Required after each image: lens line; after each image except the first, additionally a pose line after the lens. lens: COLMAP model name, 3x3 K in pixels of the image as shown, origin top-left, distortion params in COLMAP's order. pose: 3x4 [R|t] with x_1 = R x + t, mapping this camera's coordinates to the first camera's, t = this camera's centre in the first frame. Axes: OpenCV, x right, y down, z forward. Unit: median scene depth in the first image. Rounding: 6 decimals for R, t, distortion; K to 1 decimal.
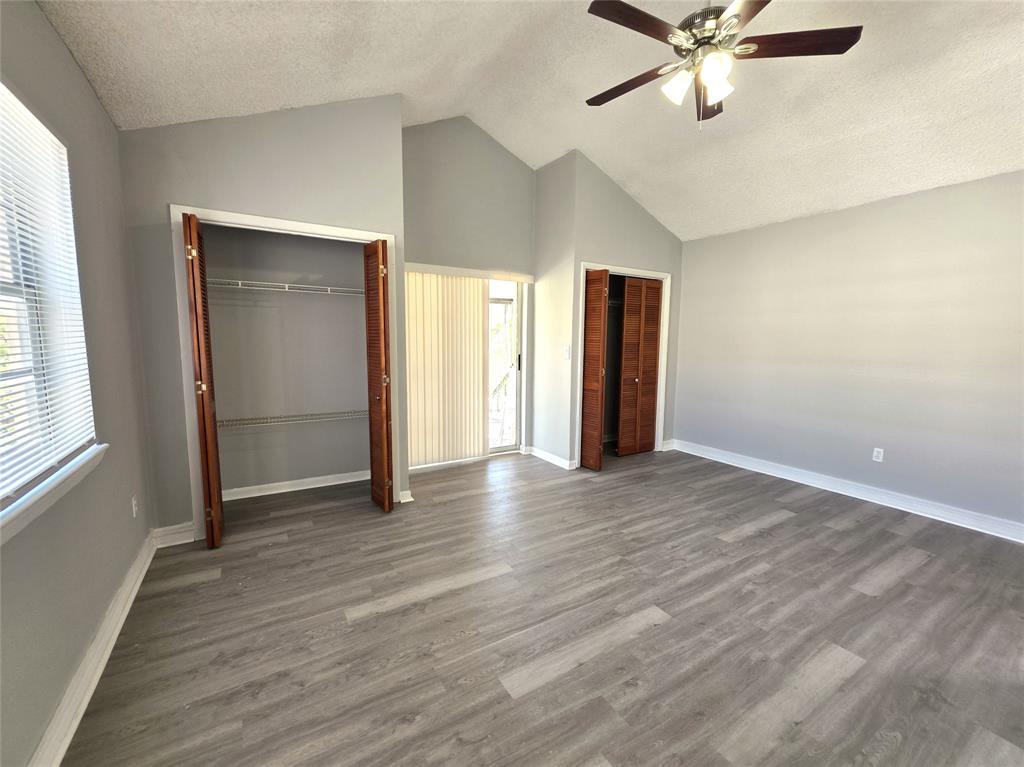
lens RADIAL K [[430.6, 0, 516.0], [0, 430.6, 383.4], [0, 0, 1]] dist [-0.004785, -0.000017]
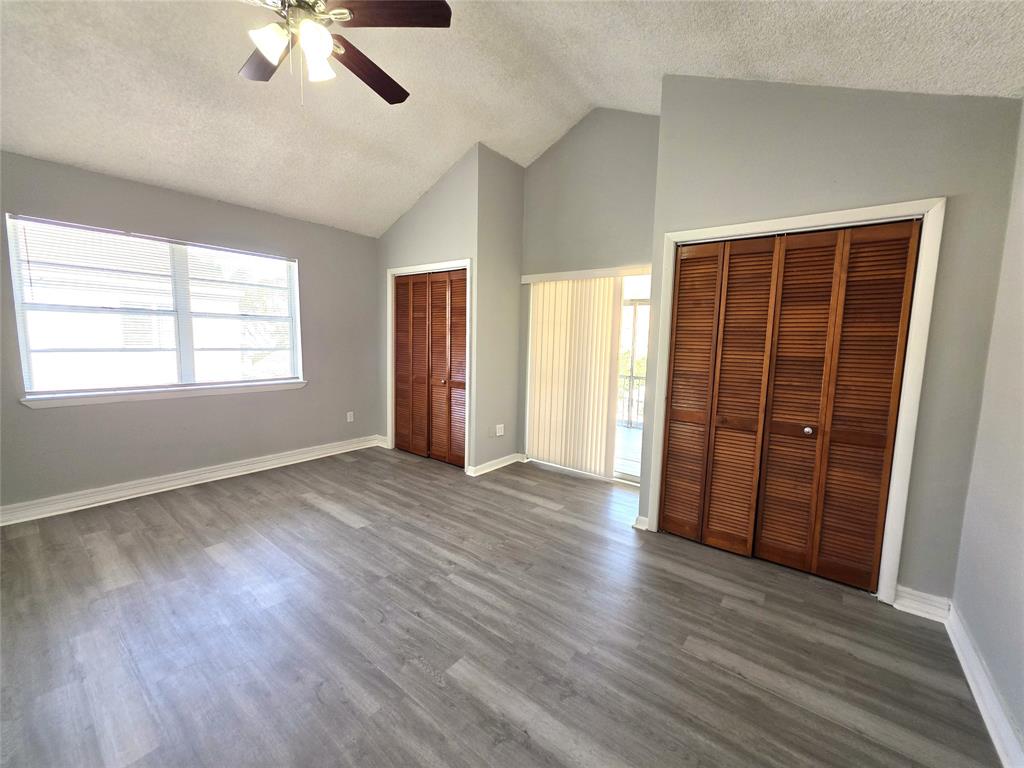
lens RADIAL K [[407.2, 0, 514.3], [0, 407.2, 381.7], [0, 0, 1]] dist [-0.002413, 0.000013]
pose [[0.350095, 0.098652, -0.931505, 0.908826], [-0.125539, 0.990409, 0.057708, -0.074339], [0.928264, 0.096737, 0.359122, 0.743533]]
